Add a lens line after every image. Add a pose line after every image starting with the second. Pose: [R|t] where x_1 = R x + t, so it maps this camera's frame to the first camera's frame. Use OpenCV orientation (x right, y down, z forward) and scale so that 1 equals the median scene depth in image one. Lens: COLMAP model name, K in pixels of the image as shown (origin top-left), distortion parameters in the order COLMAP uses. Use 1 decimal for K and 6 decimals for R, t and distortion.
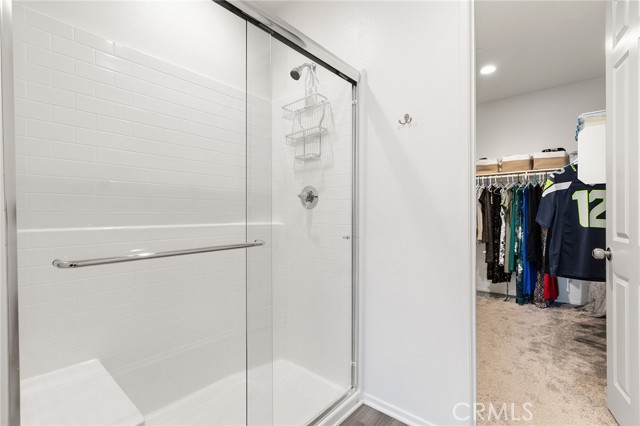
lens RADIAL K [[293.3, 0, 319.7], [0, 293.3, 216.6], [0, 0, 1]] dist [-0.000702, 0.001023]
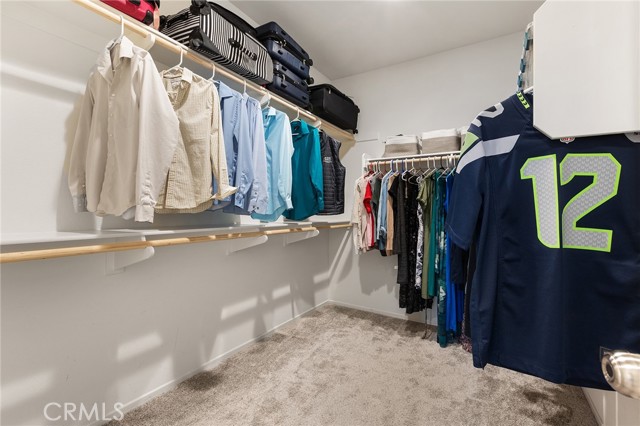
lens RADIAL K [[293.3, 0, 318.4], [0, 293.3, 208.5], [0, 0, 1]] dist [-0.000702, 0.001023]
pose [[0.989806, 0.013429, 0.141788, 0.338129], [-0.010779, 0.999753, -0.019437, -0.003700], [-0.142014, 0.017711, 0.989706, 0.409941]]
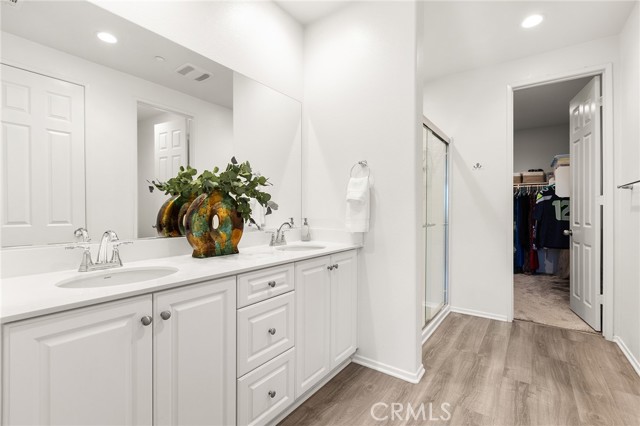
lens RADIAL K [[293.3, 0, 322.2], [0, 293.3, 214.3], [0, 0, 1]] dist [-0.000702, 0.001023]
pose [[0.996934, 0.005571, 0.078052, -0.462517], [-0.005341, 0.999981, -0.003159, 0.007855], [-0.078068, 0.002732, 0.996944, -0.462231]]
